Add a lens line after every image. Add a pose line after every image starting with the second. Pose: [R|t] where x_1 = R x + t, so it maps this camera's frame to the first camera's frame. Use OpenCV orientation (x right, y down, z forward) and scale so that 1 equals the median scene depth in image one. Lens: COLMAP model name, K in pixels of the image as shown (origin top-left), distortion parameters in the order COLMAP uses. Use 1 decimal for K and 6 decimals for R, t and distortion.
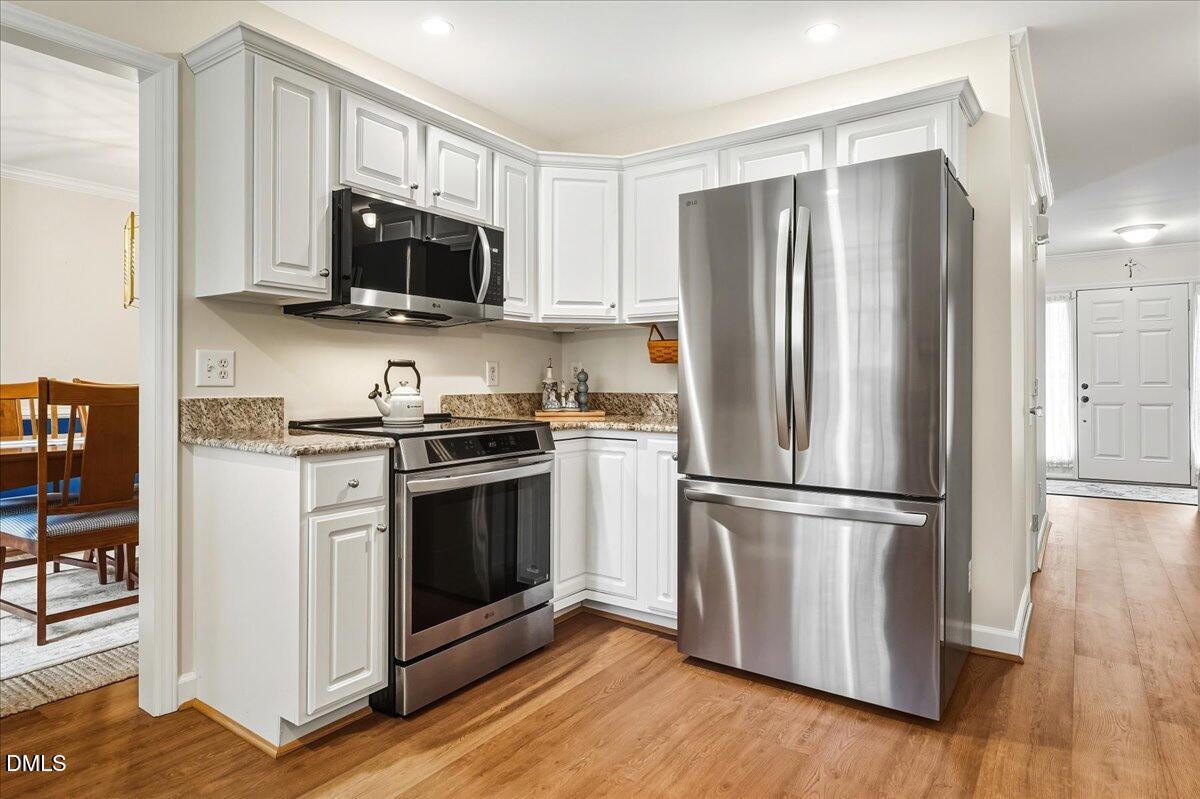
lens RADIAL K [[708.7, 0, 583.2], [0, 708.7, 384.8], [0, 0, 1]] dist [-0.001143, 0.002238]
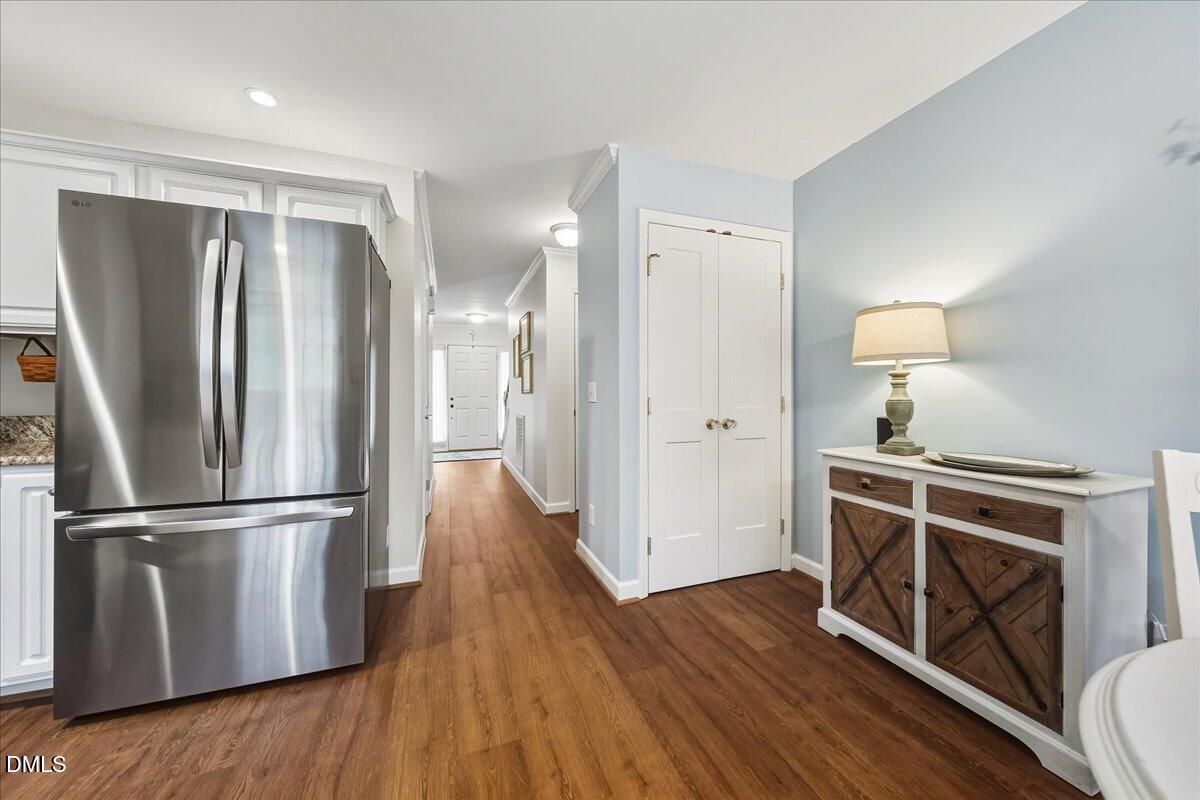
lens RADIAL K [[417.8, 0, 594.3], [0, 417.8, 392.6], [0, 0, 1]] dist [-0.002153, -0.000486]
pose [[0.578164, 0.002695, 0.815916, 0.102576], [0.001209, 0.999991, -0.004160, -0.016773], [-0.815920, 0.003391, 0.578155, 0.178423]]
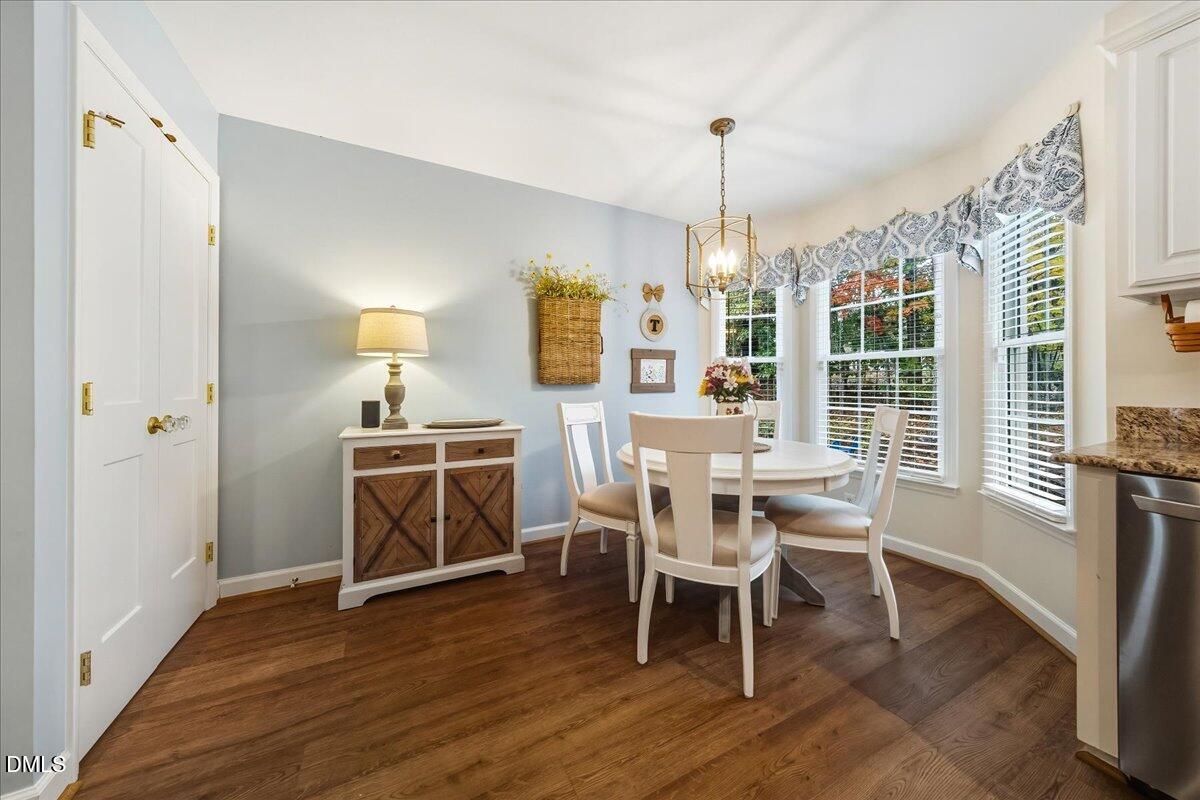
lens RADIAL K [[417.8, 0, 612.9], [0, 417.8, 384.2], [0, 0, 1]] dist [-0.002153, -0.000486]
pose [[-0.895172, 0.001444, 0.445718, 0.153779], [0.000223, 0.999996, -0.002794, -0.008887], [-0.445720, -0.002401, -0.895169, 0.609612]]
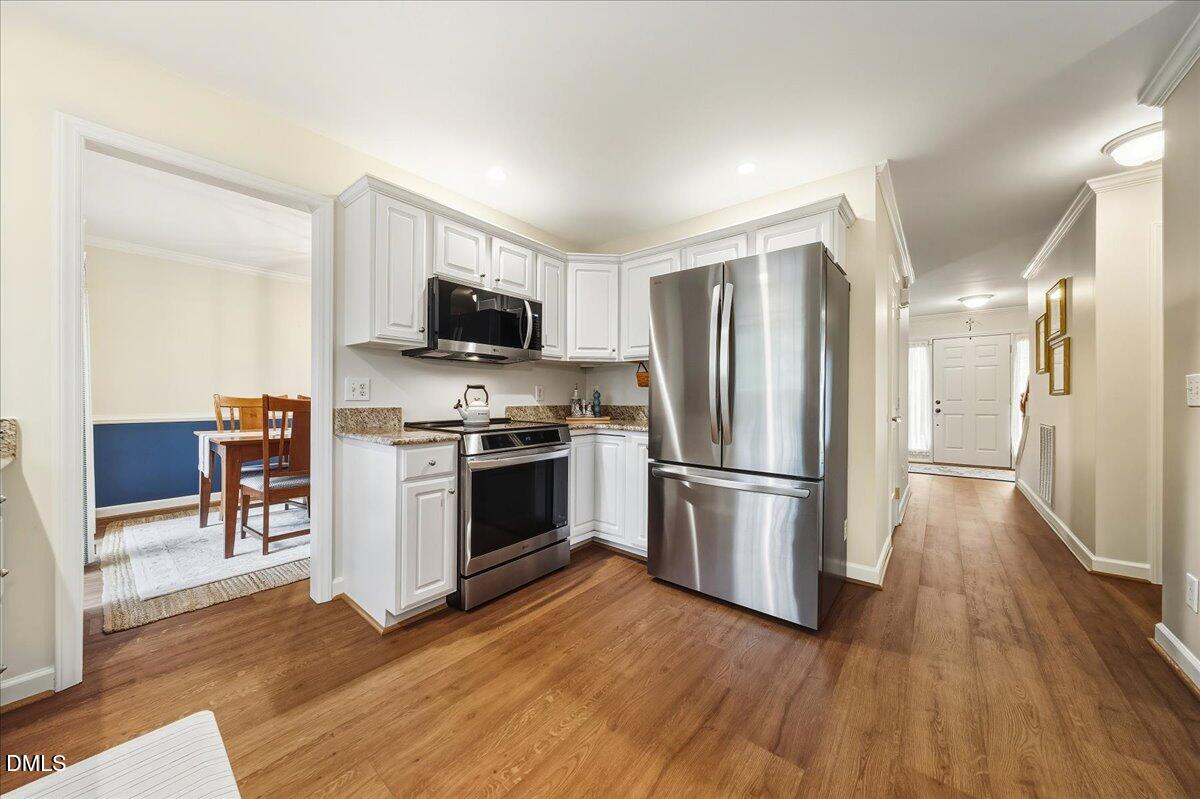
lens RADIAL K [[417.8, 0, 601.6], [0, 417.8, 400.4], [0, 0, 1]] dist [-0.002153, -0.000486]
pose [[0.996918, 0.004625, -0.078317, 0.104745], [-0.004368, 0.999985, 0.003446, -0.003808], [0.078332, -0.003093, 0.996923, 0.087838]]
